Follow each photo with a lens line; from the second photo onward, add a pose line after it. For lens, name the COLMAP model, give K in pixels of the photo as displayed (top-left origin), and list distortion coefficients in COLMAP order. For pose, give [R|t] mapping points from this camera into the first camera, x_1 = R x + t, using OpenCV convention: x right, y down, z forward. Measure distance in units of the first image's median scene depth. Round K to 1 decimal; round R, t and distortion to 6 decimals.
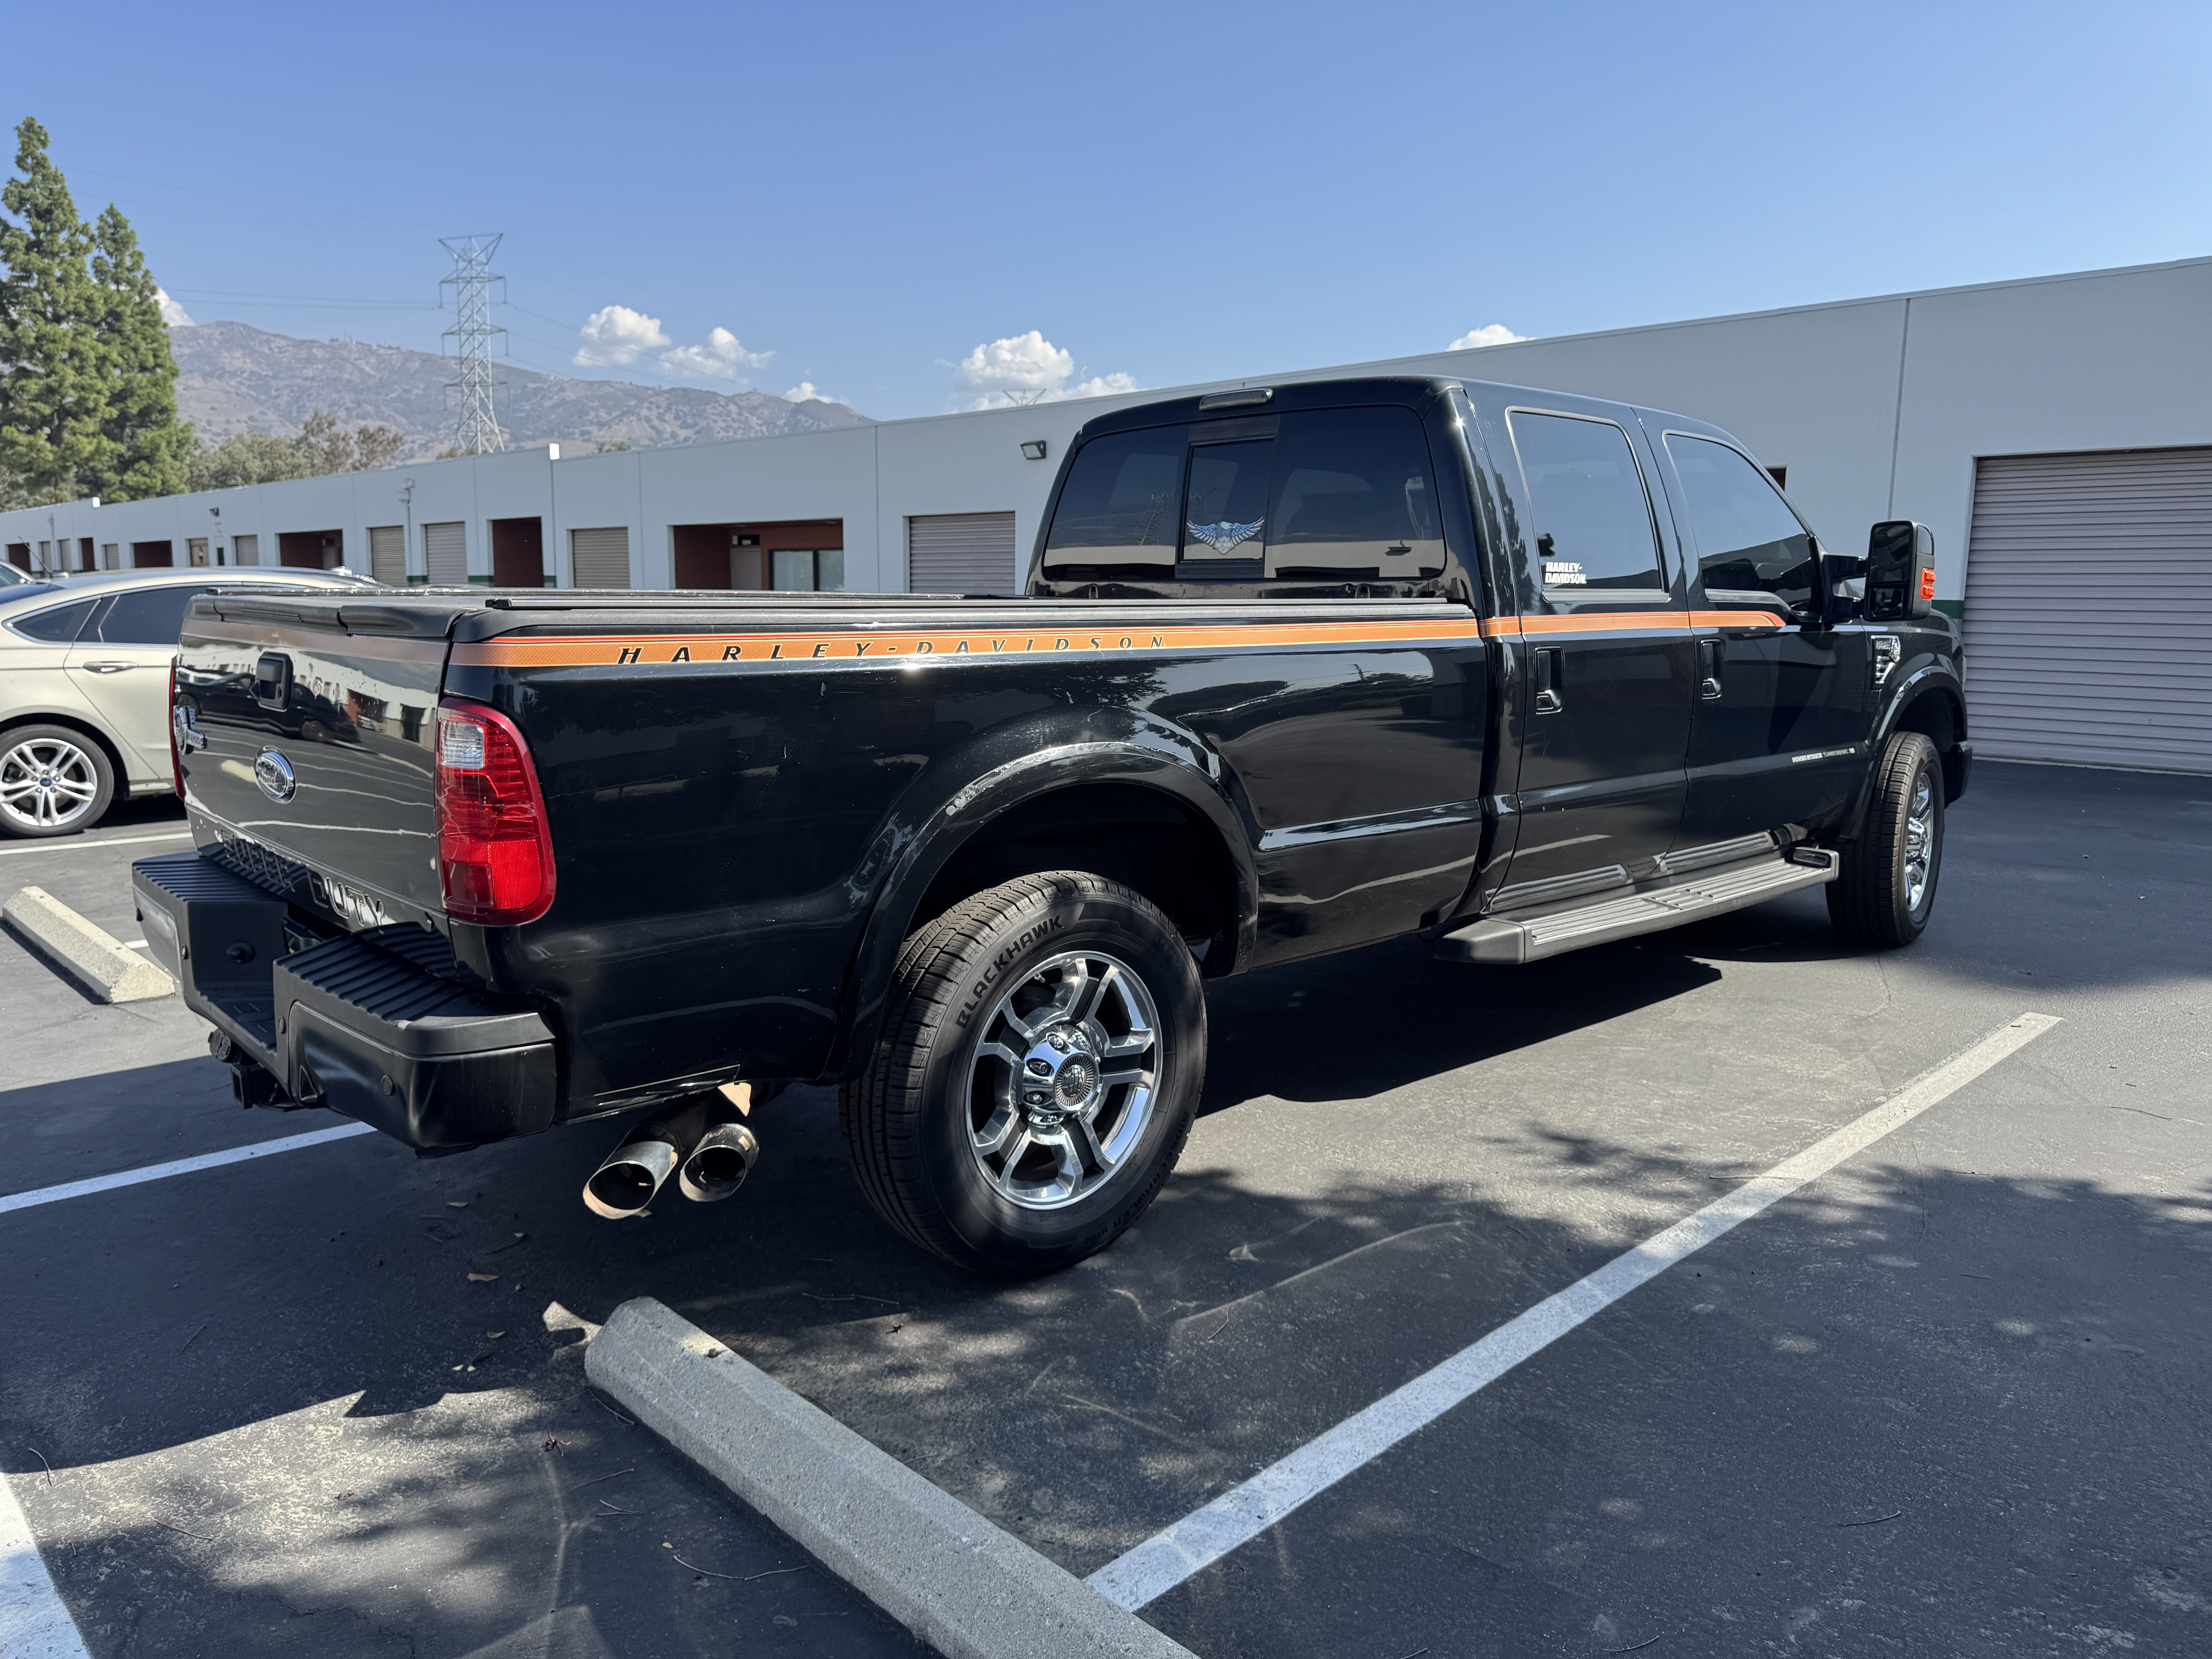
lens RADIAL K [[1570.6, 0, 1113.0], [0, 1570.6, 827.2], [0, 0, 1]] dist [0.055017, -0.074793]
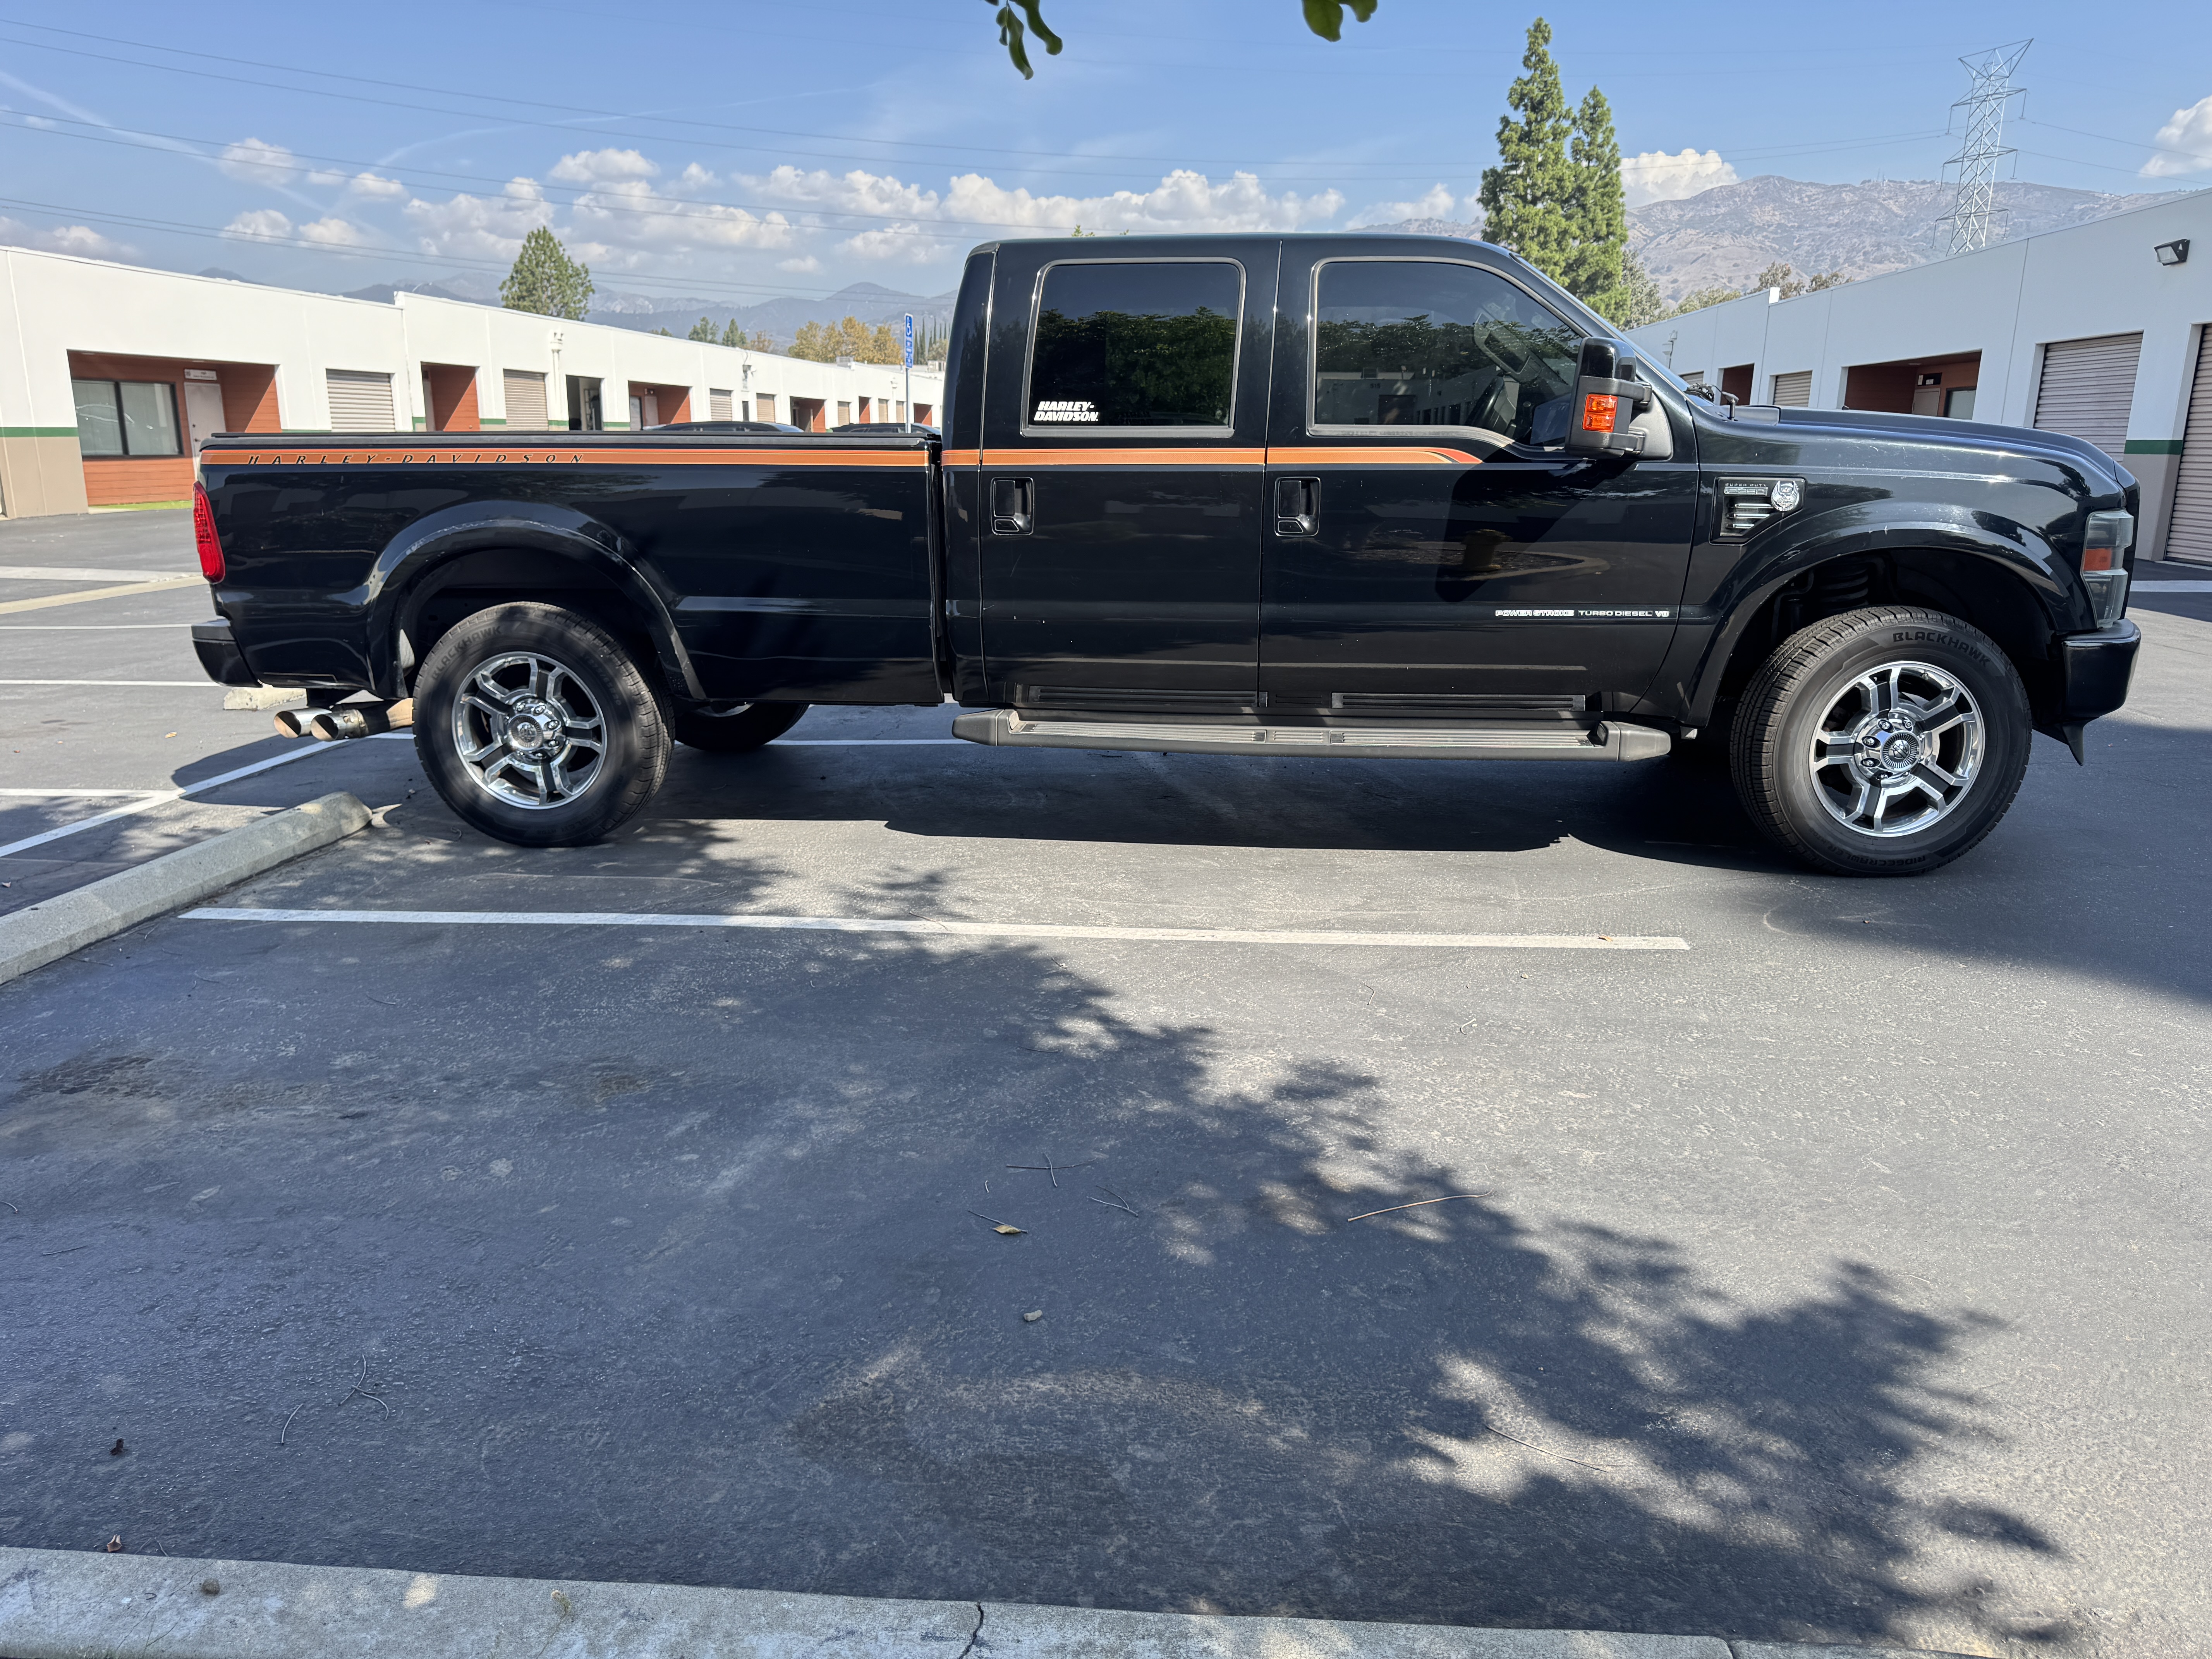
lens RADIAL K [[1570.6, 0, 1113.0], [0, 1570.6, 827.2], [0, 0, 1]] dist [0.055017, -0.074793]
pose [[0.646745, 0.176076, -0.742104, 1.338222], [-0.108375, 0.984330, 0.139099, -0.030911], [0.754967, -0.009536, 0.655693, 0.307590]]
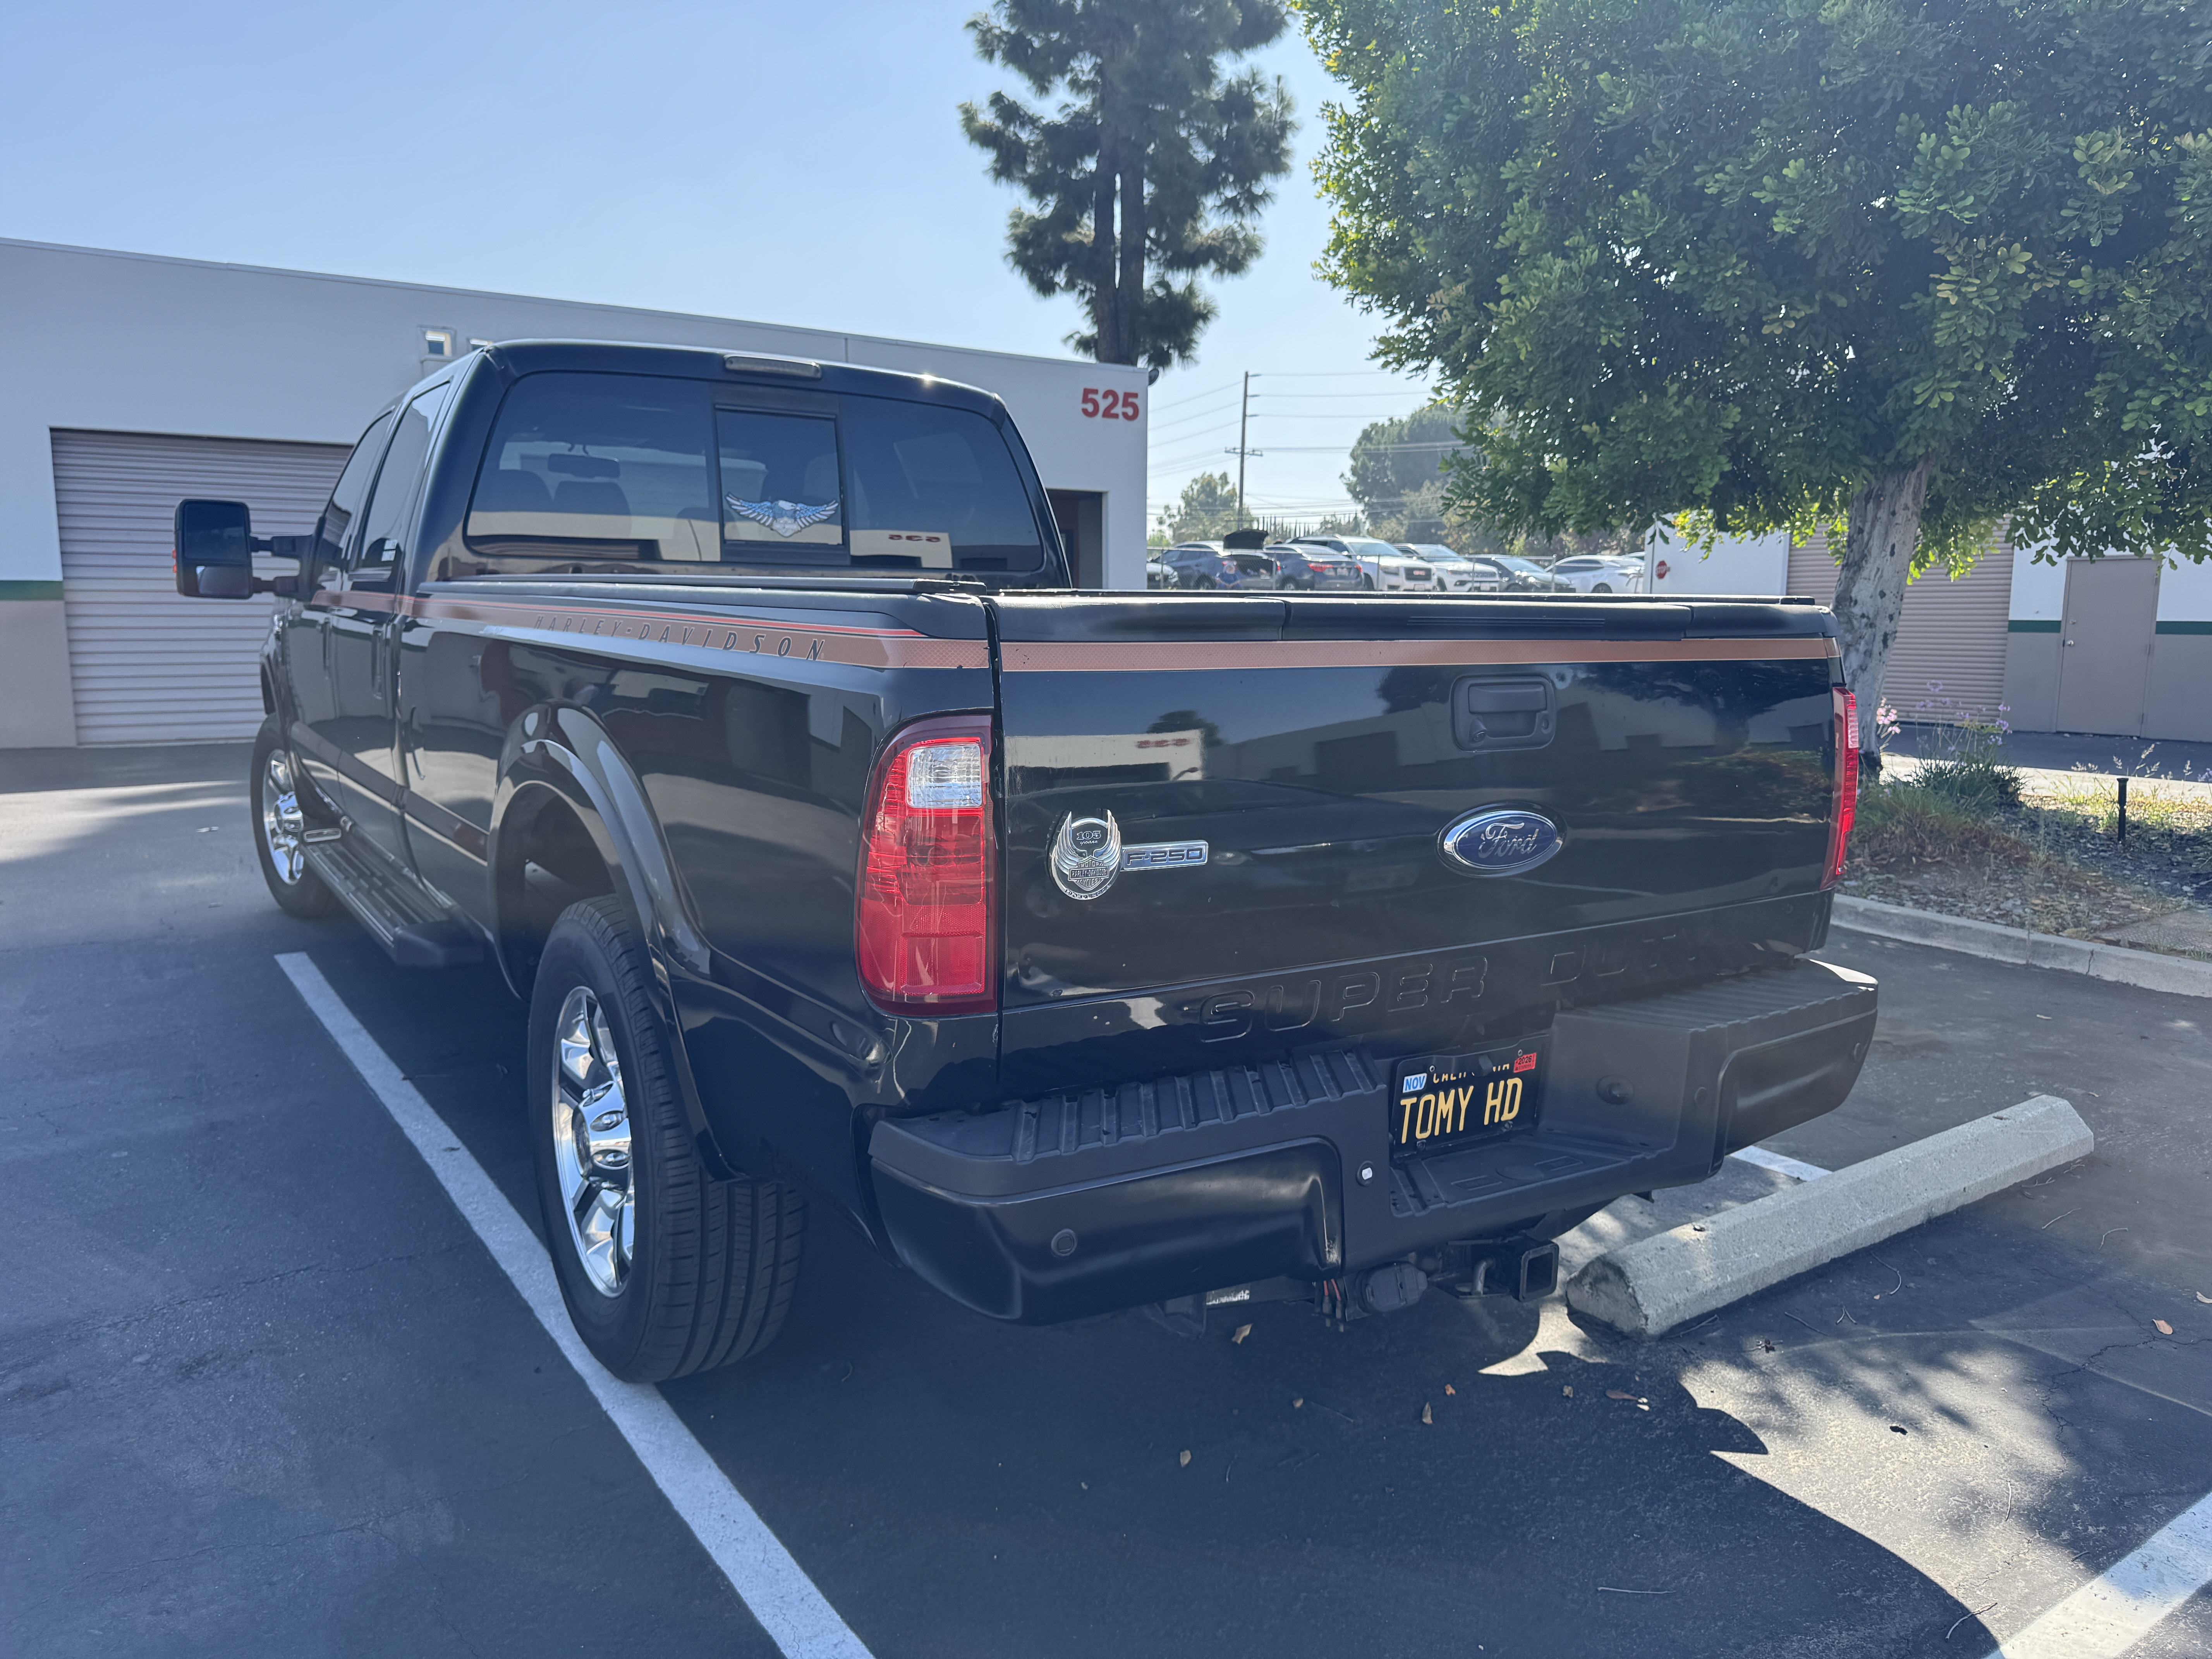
lens RADIAL K [[1580.4, 0, 1130.8], [0, 1580.4, 822.9], [0, 0, 1]] dist [0.051183, -0.074621]
pose [[0.149758, -0.146321, 0.977836, -0.986781], [0.134231, 0.982841, 0.126512, -0.121797], [-0.979569, 0.112309, 0.166829, 0.812801]]
